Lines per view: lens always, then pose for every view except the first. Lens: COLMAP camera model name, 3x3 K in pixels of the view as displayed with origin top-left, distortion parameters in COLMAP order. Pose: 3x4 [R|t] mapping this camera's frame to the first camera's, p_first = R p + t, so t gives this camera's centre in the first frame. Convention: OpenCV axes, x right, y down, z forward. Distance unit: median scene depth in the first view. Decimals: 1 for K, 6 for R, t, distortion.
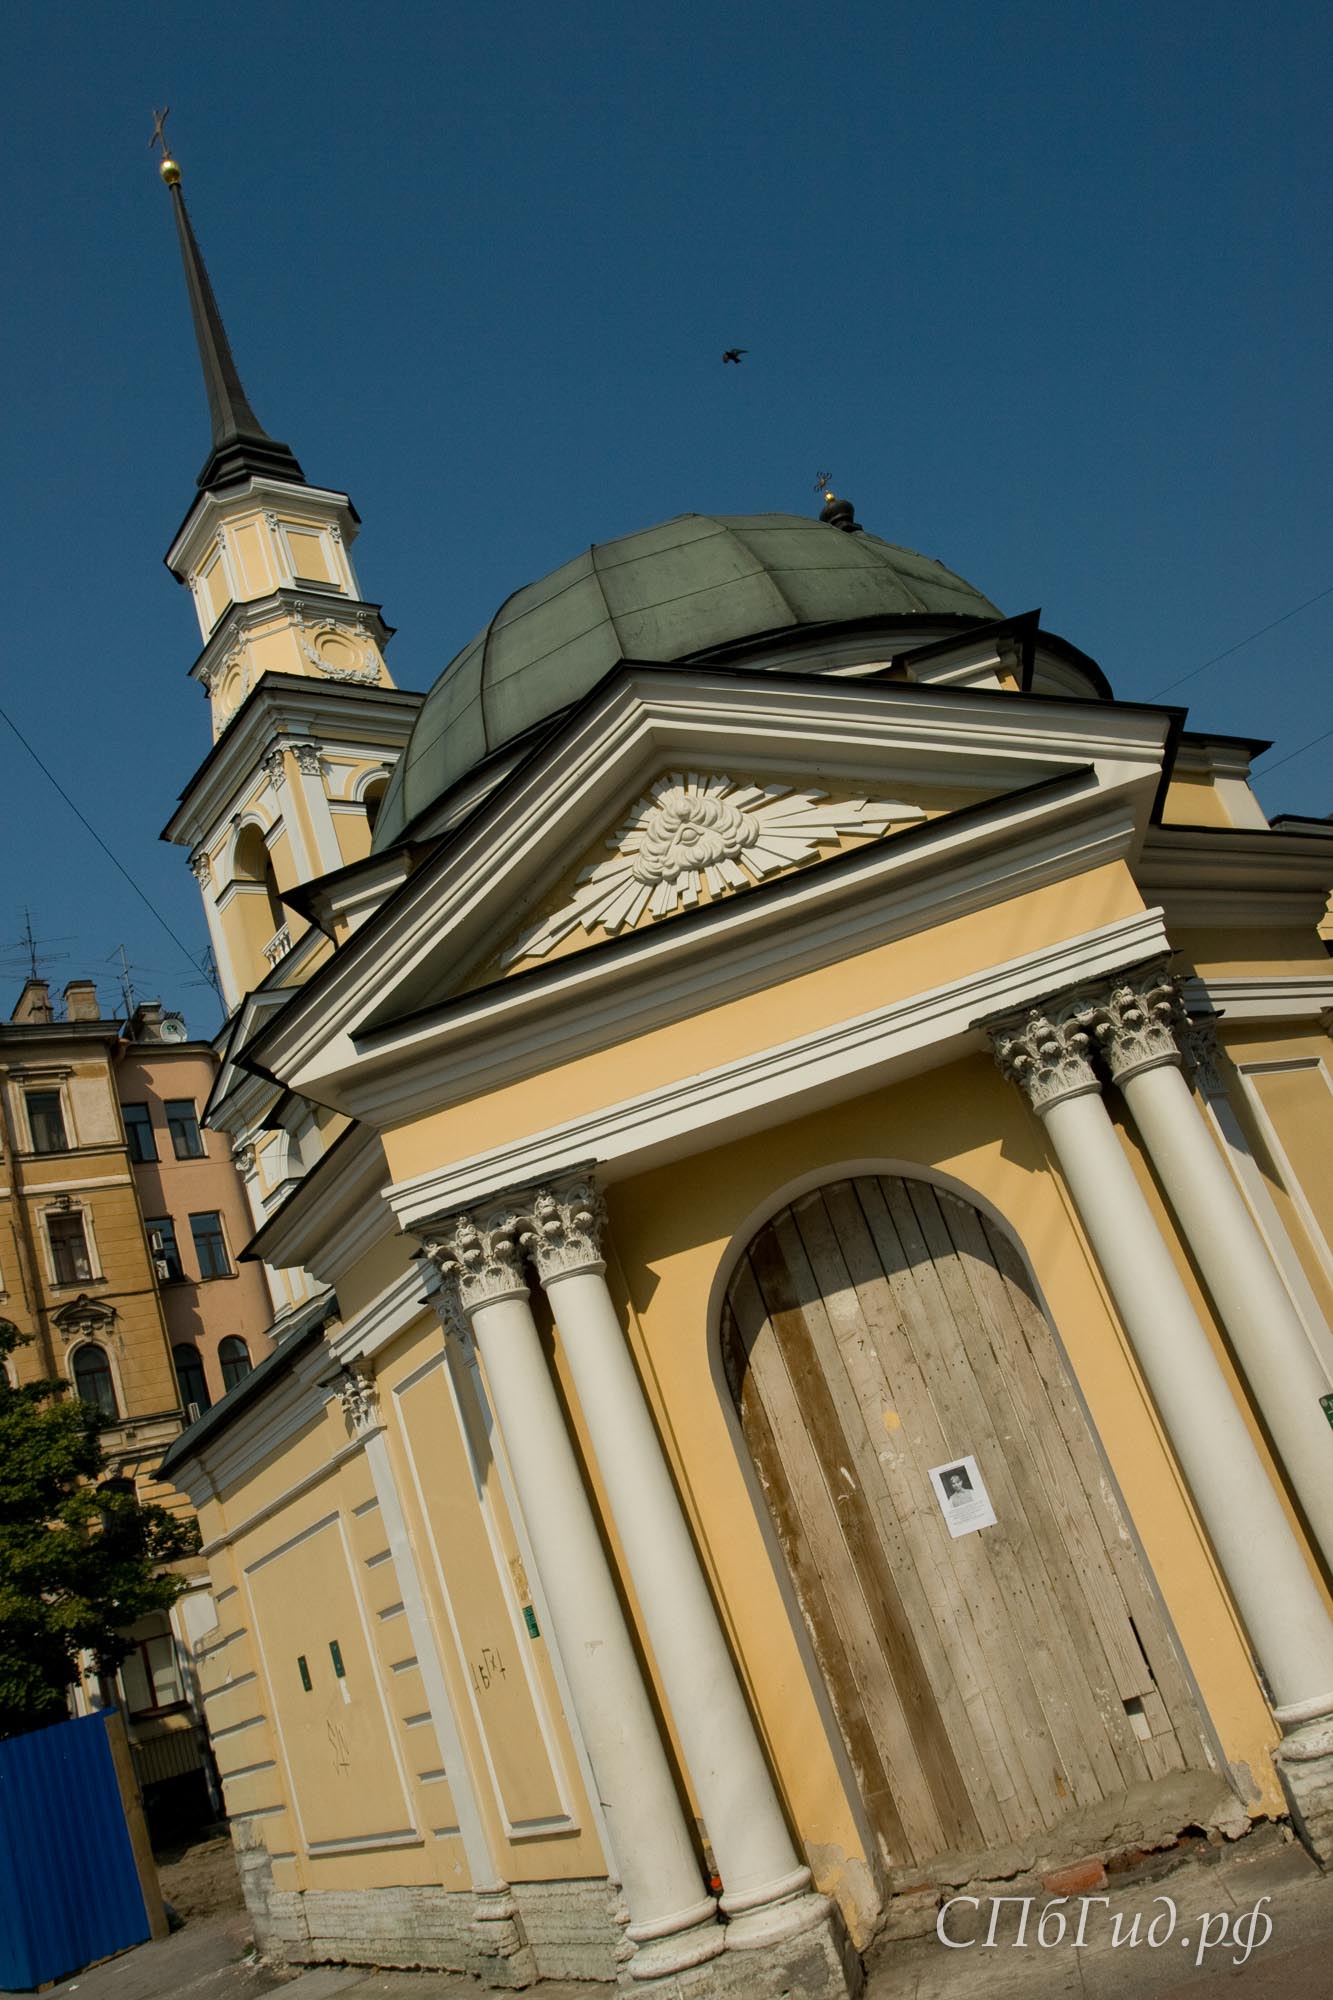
lens RADIAL K [[1513.2, 0, 666.5], [0, 1513.2, 1000.0], [0, 0, 1]] dist [-0.085469, 0.079390]
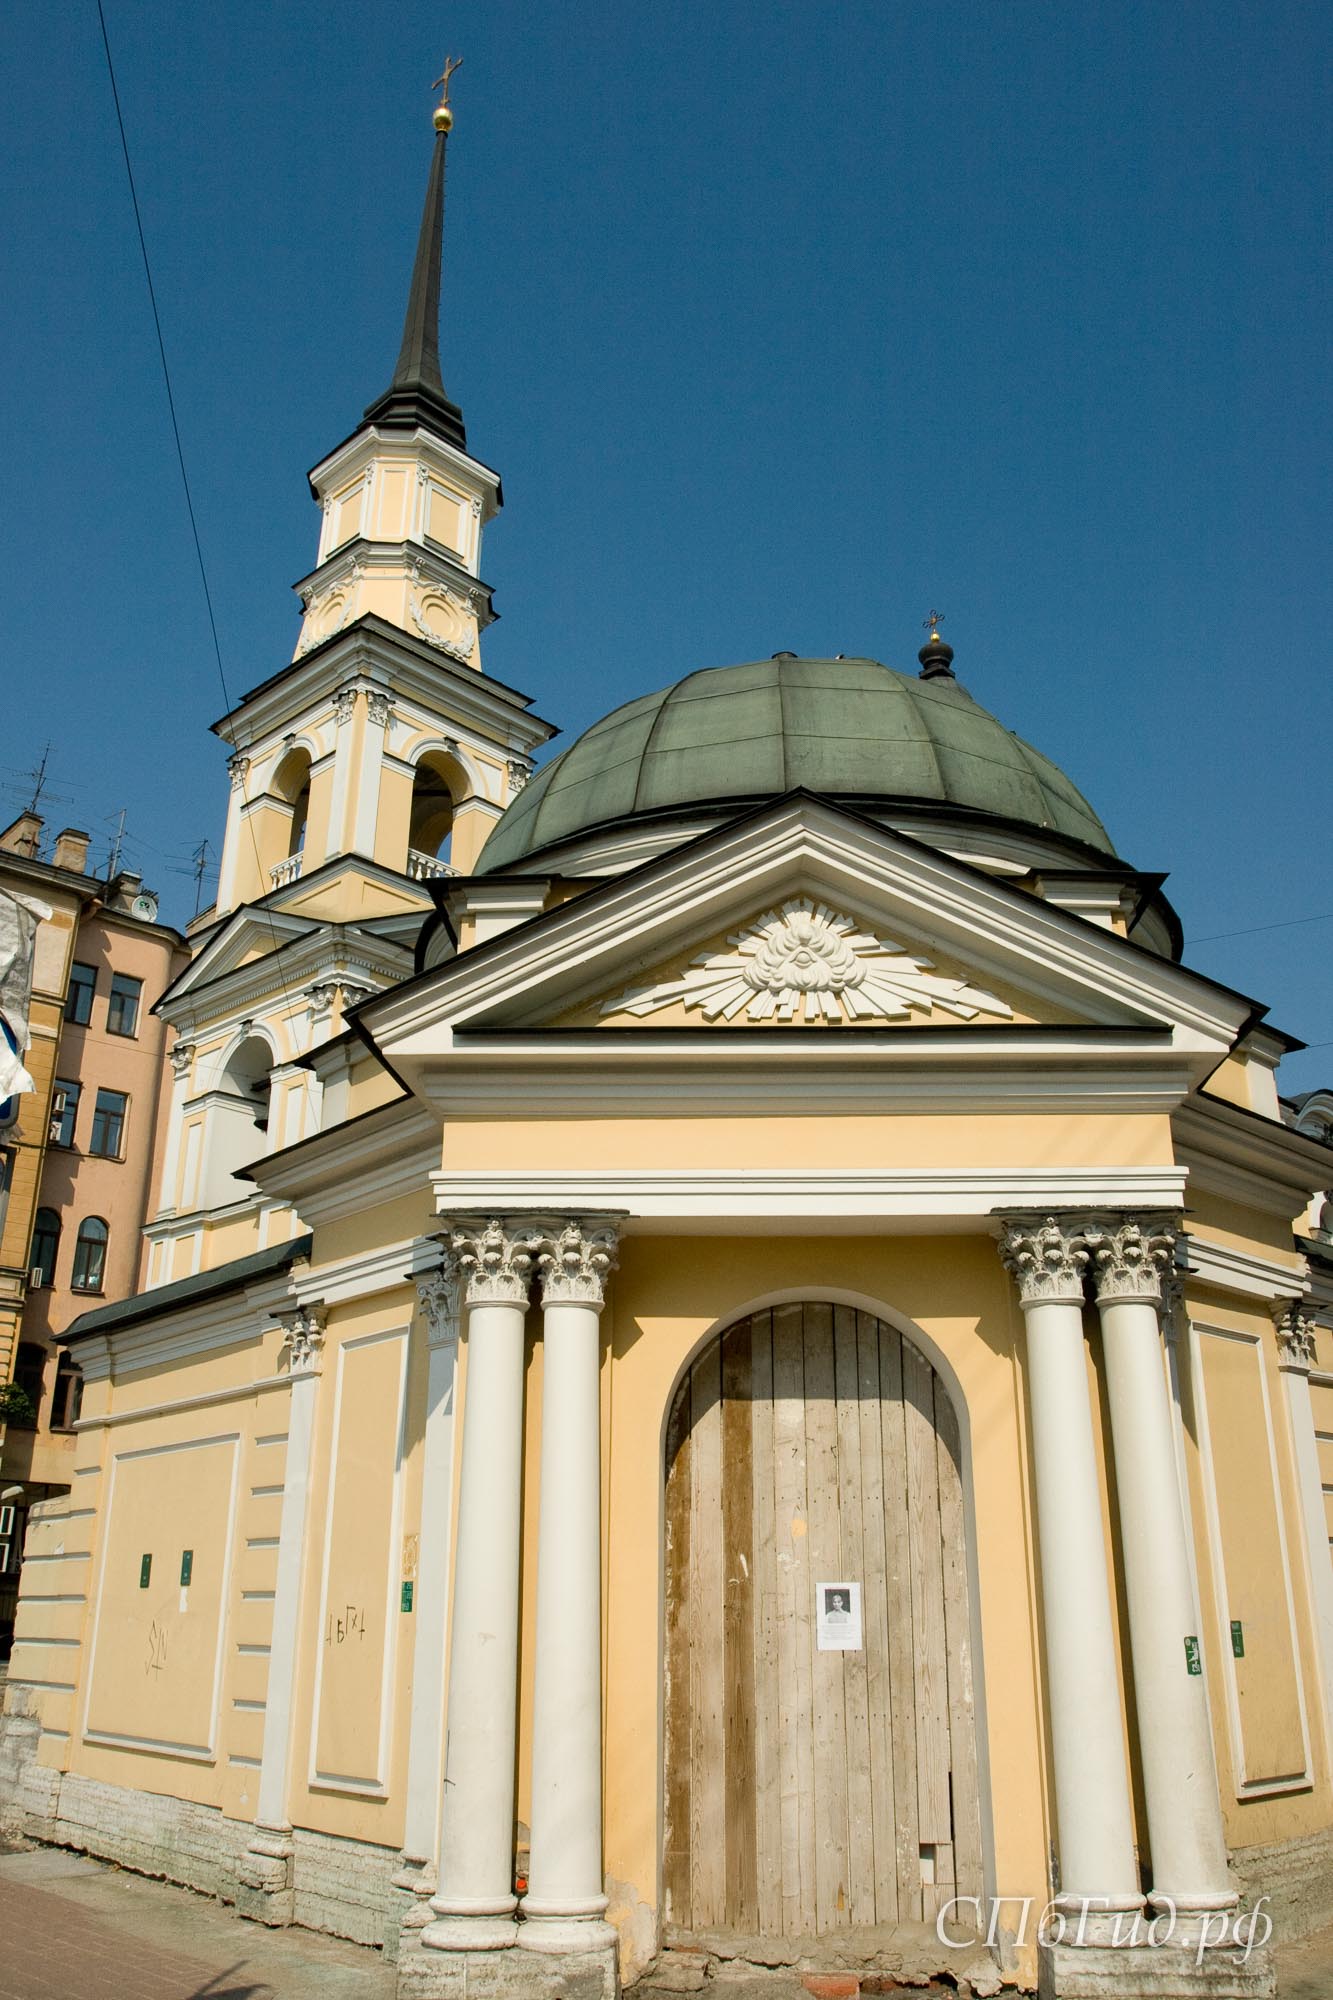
lens RADIAL K [[1513.2, 0, 666.5], [0, 1513.2, 1000.0], [0, 0, 1]] dist [-0.085469, 0.079390]
pose [[0.939943, 0.339823, 0.032043, -0.101903], [-0.338562, 0.940135, -0.039024, -0.004417], [-0.043386, 0.025832, 0.998724, -0.086490]]
